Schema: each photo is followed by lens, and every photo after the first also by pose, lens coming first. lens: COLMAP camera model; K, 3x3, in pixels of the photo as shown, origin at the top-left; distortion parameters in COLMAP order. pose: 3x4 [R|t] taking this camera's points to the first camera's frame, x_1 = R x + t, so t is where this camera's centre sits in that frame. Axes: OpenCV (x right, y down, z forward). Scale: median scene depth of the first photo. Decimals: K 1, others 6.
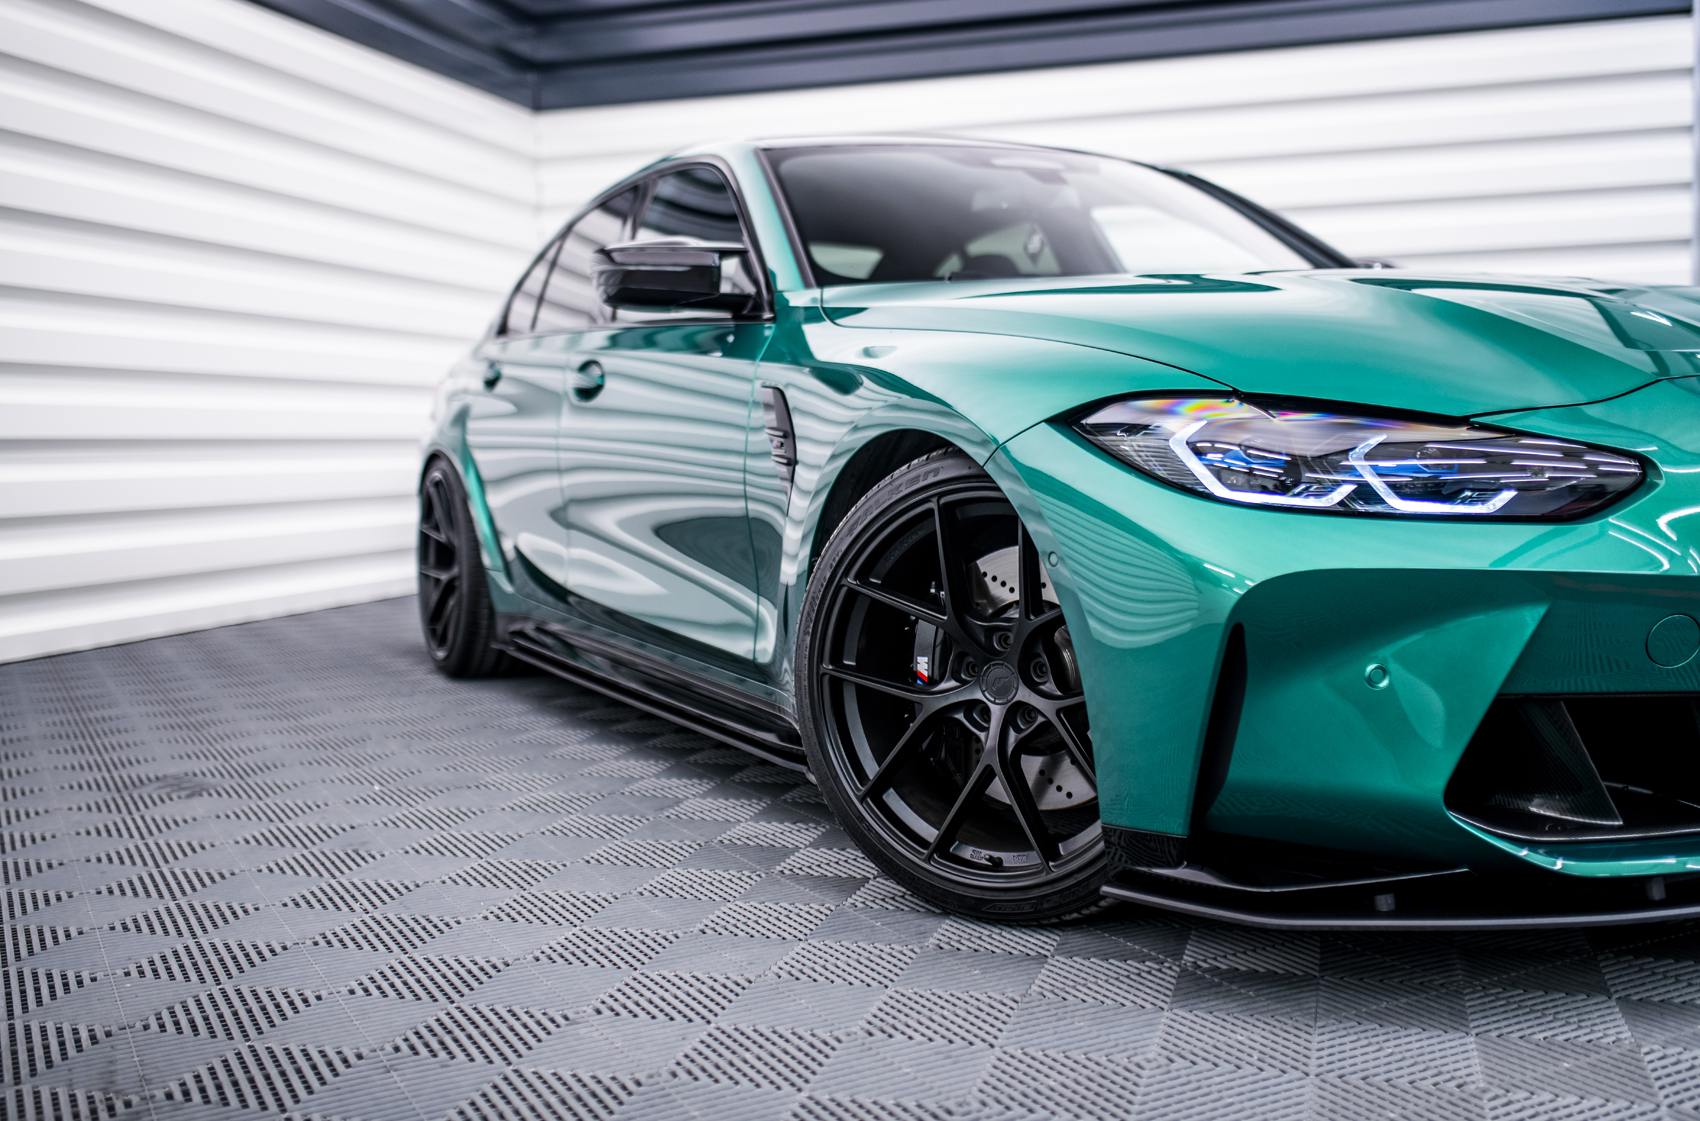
lens RADIAL K [[1605.4, 0, 822.1], [0, 1605.4, 497.8], [0, 0, 1]] dist [-0.006956, -0.000362]
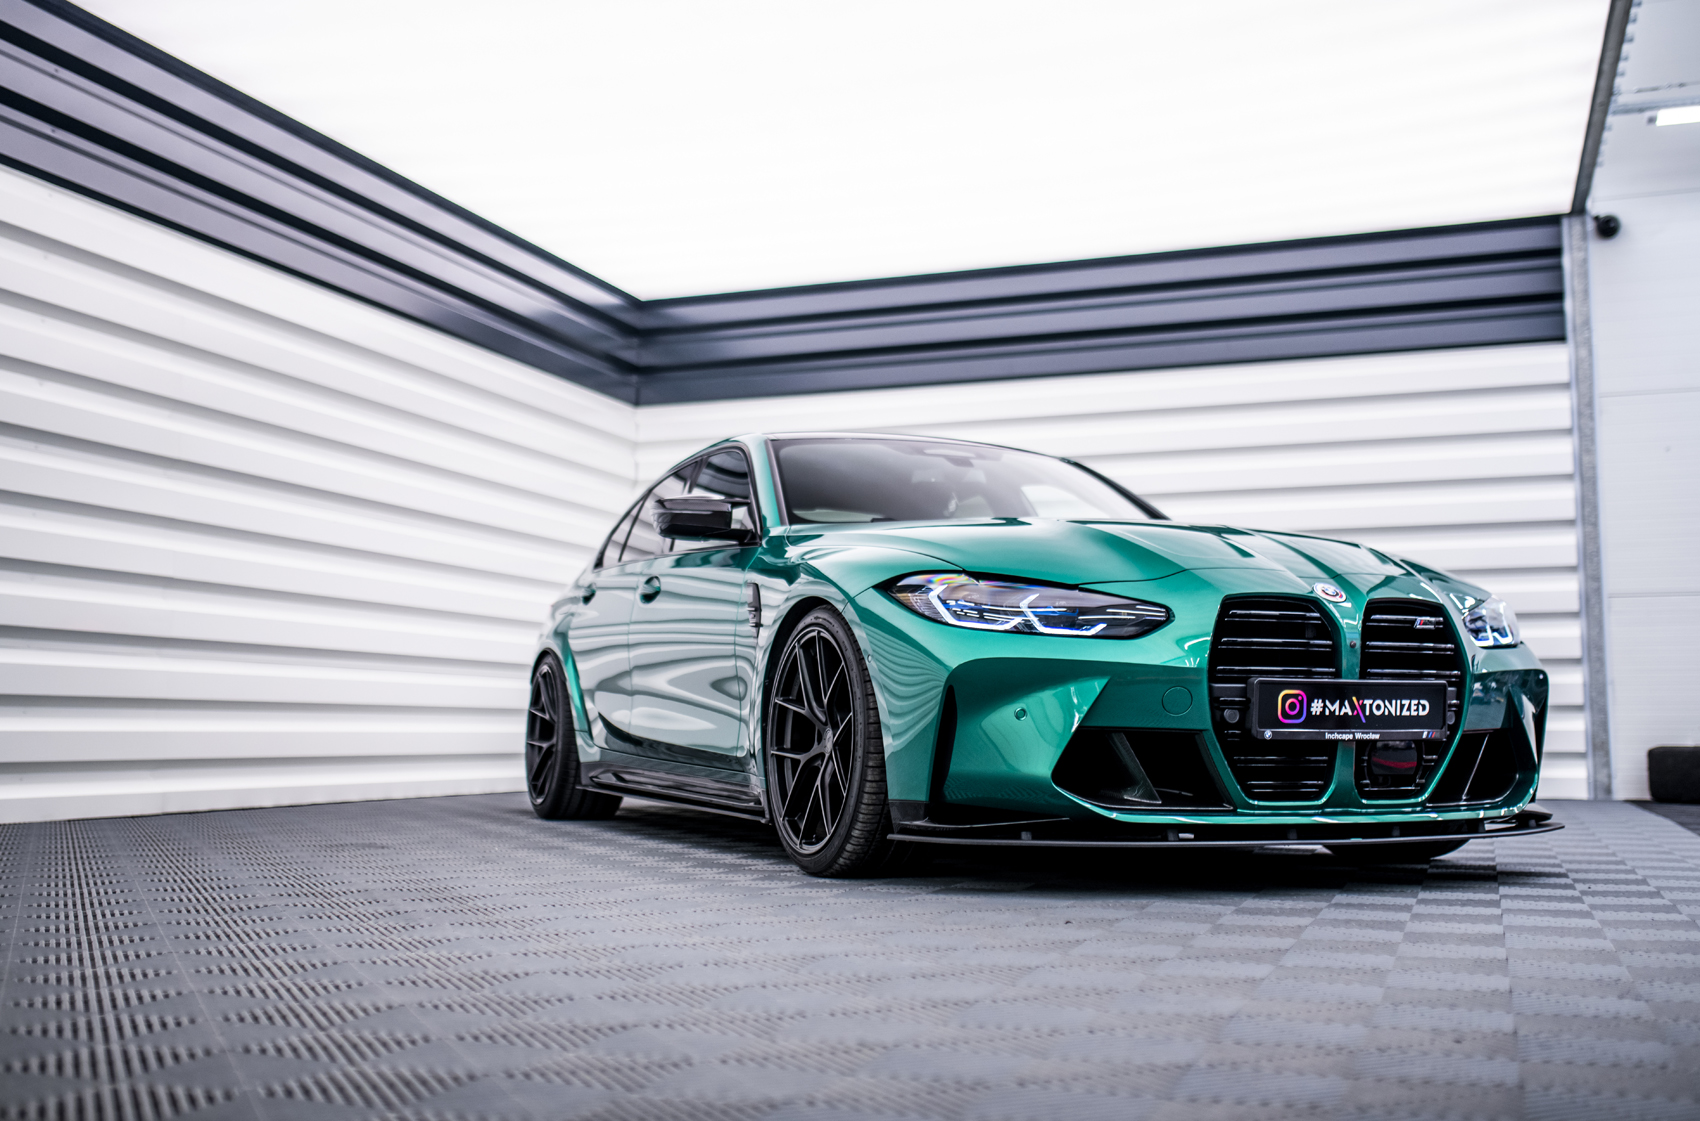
lens RADIAL K [[1640.3, 0, 849.9], [0, 1640.3, 540.4], [0, 0, 1]] dist [0.030854, 0.007112]
pose [[0.998166, 0.024712, -0.055267, 0.140789], [-0.032746, 0.988213, -0.149542, 0.119429], [0.050920, 0.151078, 0.987210, -0.575750]]
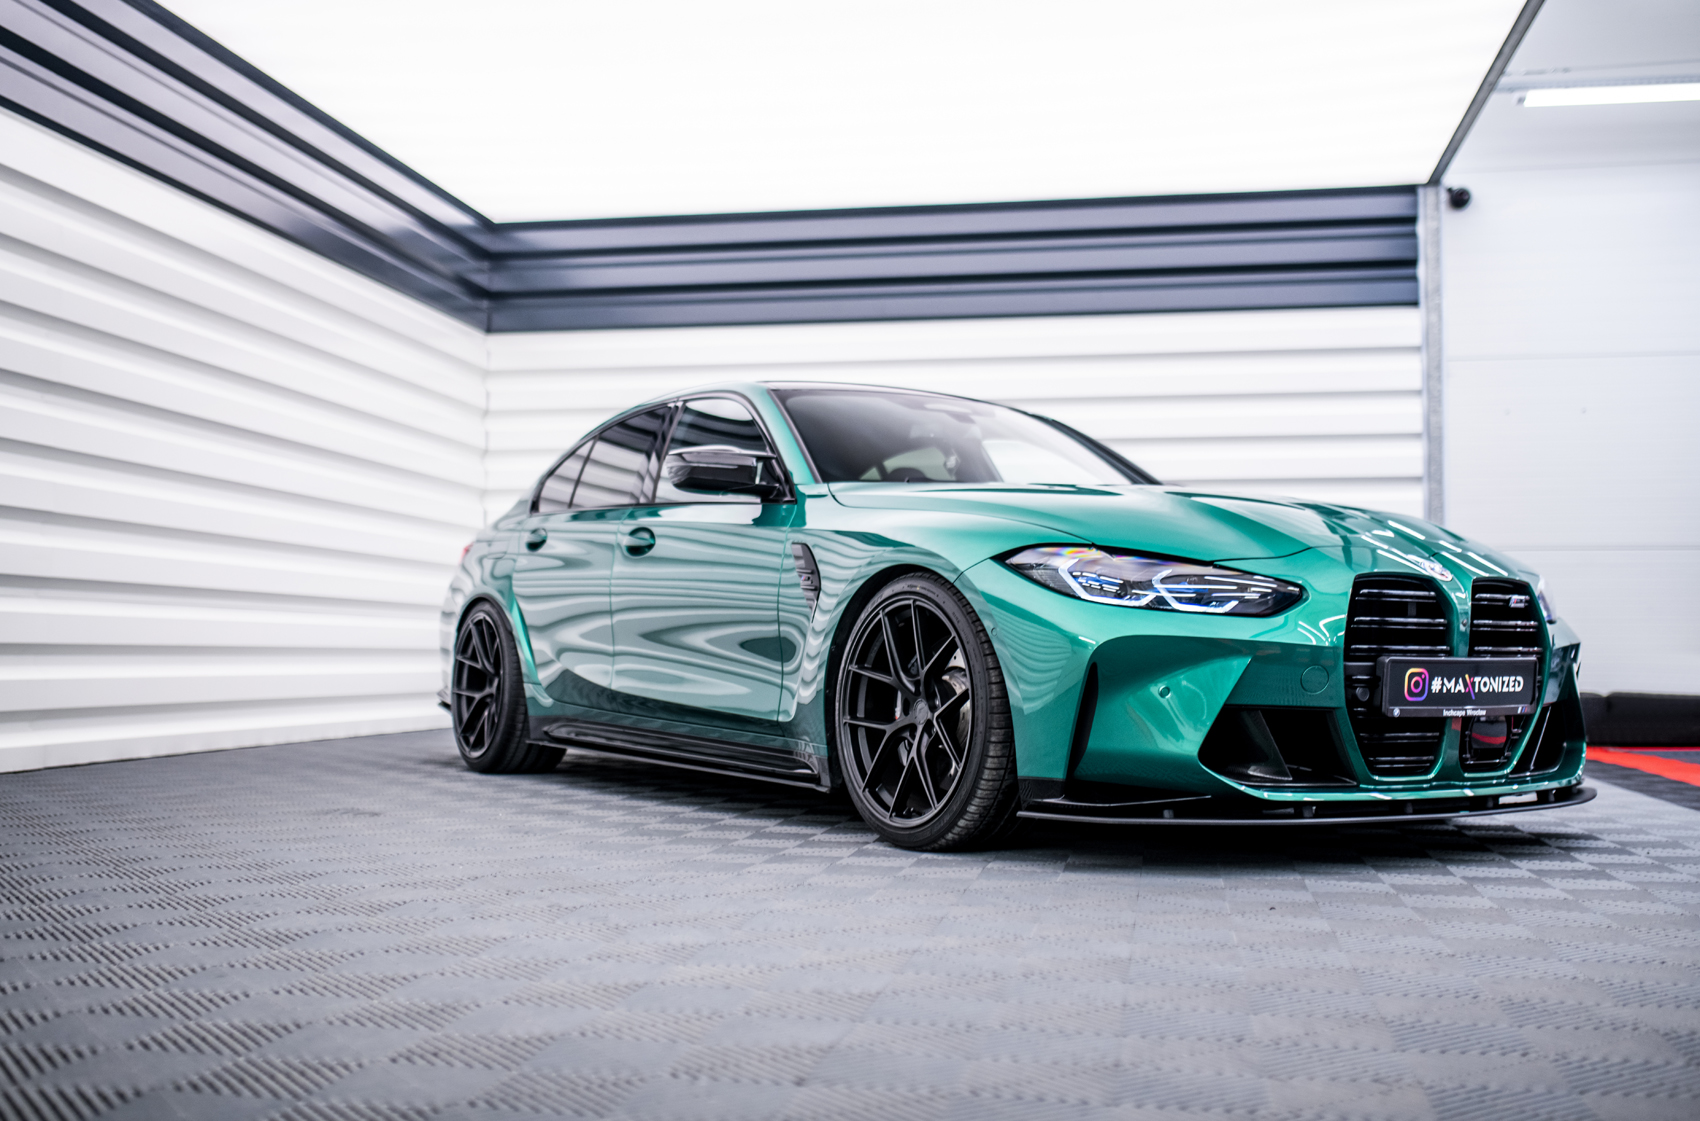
lens RADIAL K [[1628.1, 0, 821.6], [0, 1628.1, 534.3], [0, 0, 1]] dist [0.031227, 0.000123]
pose [[0.993649, 0.043838, 0.103637, -0.157728], [-0.032208, 0.993259, -0.111347, 0.088927], [-0.107820, 0.107302, 0.988363, -0.522075]]
